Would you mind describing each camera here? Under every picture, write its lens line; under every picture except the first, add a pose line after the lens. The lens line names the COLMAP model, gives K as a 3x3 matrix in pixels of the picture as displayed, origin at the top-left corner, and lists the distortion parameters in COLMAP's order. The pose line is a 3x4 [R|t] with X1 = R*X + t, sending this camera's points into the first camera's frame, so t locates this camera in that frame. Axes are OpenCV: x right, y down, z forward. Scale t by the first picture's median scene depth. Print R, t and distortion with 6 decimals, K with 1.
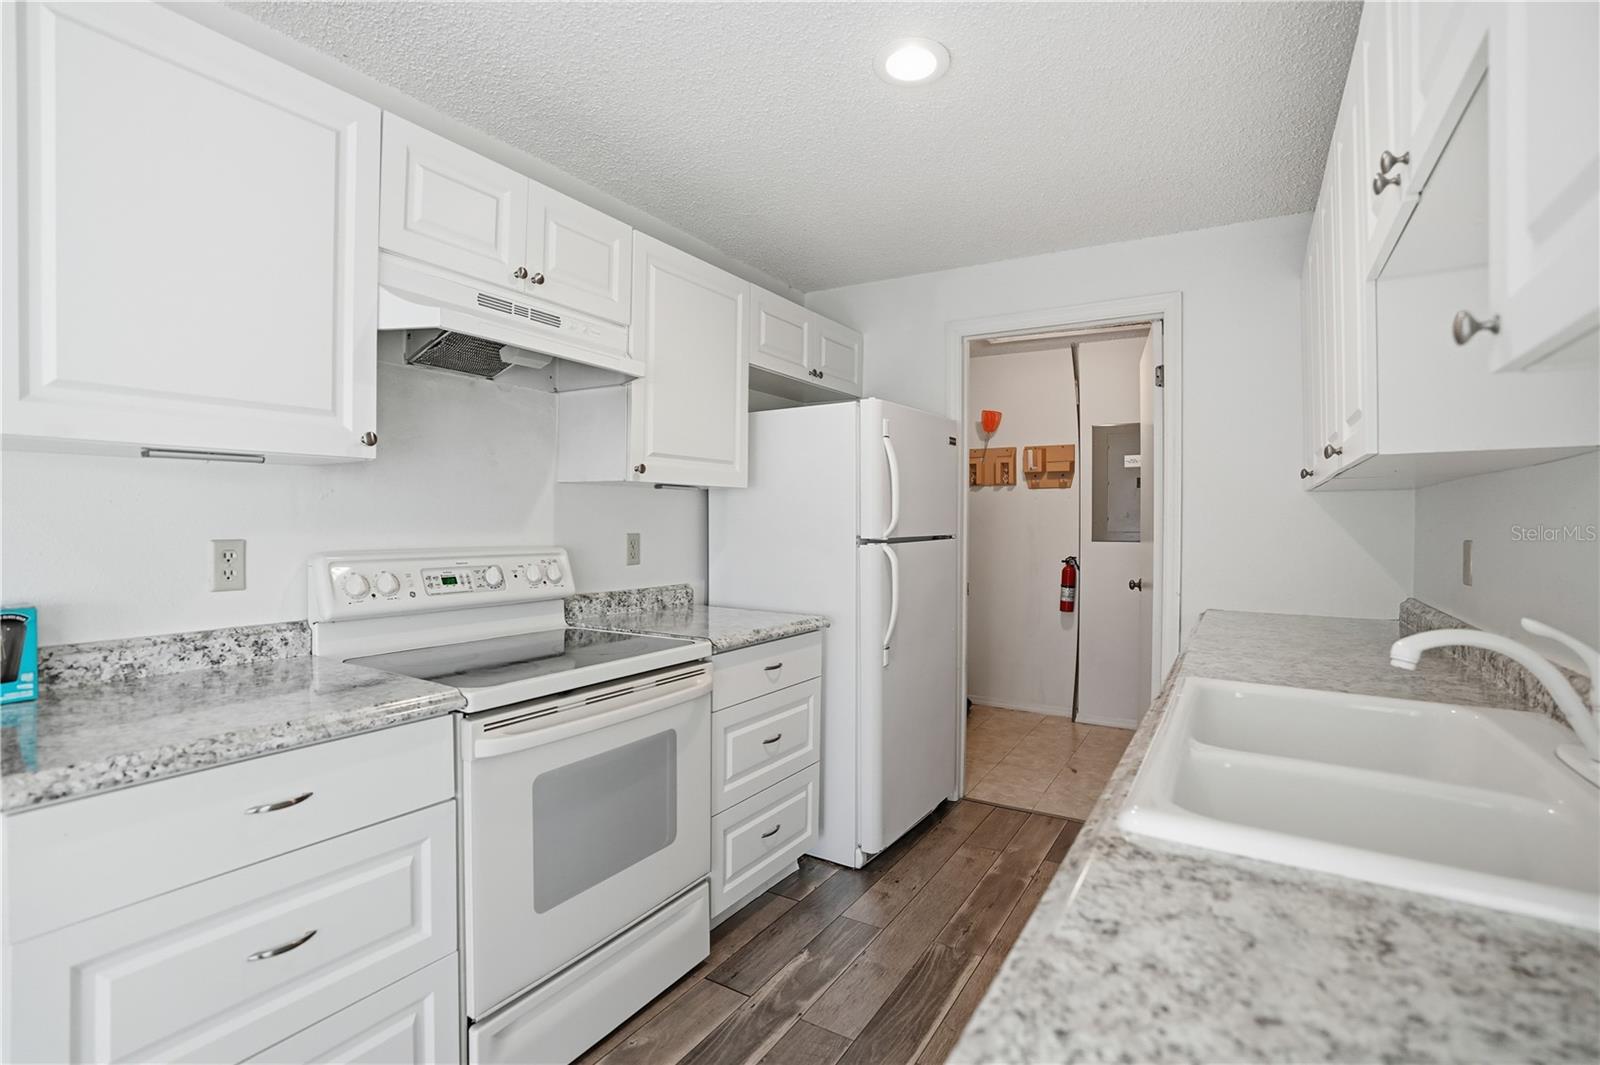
lens RADIAL K [[750.8, 0, 787.9], [0, 750.8, 525.1], [0, 0, 1]] dist [-0.052175, 0.014295]
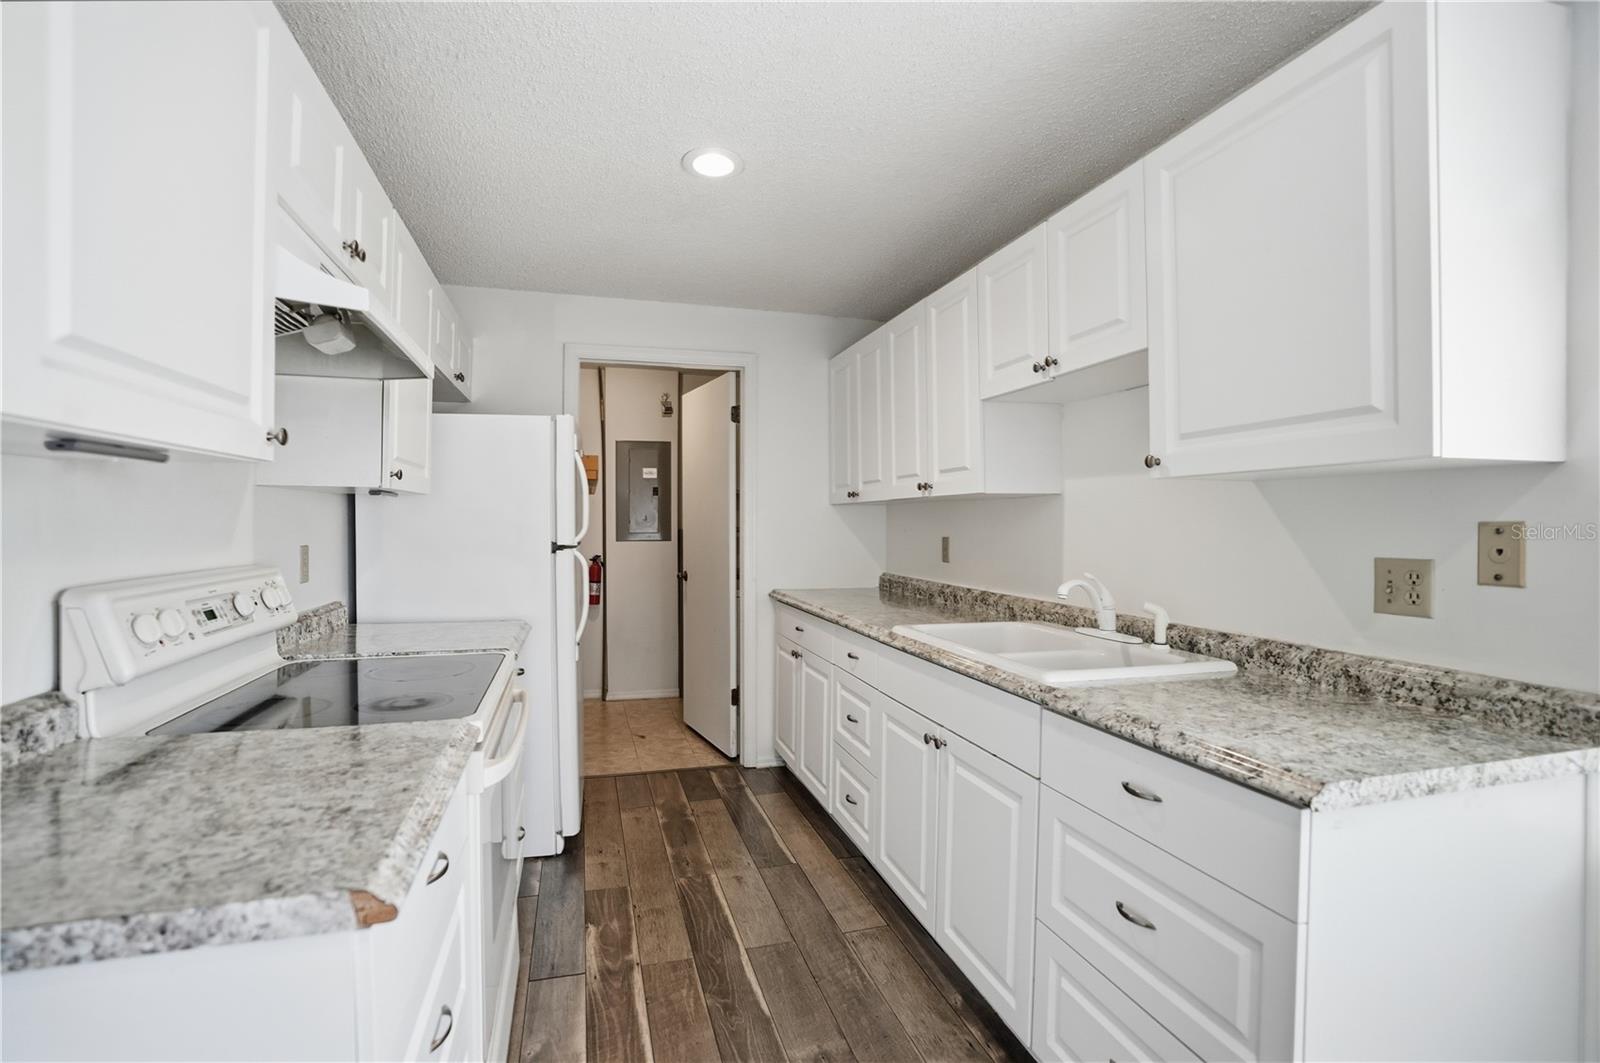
lens RADIAL K [[750.8, 0, 799.3], [0, 750.8, 531.3], [0, 0, 1]] dist [-0.052175, 0.014295]
pose [[0.664301, -0.012963, 0.747353, -0.264811], [0.003840, 0.999896, 0.013930, -0.008262], [-0.747456, -0.006384, 0.664281, 0.022851]]
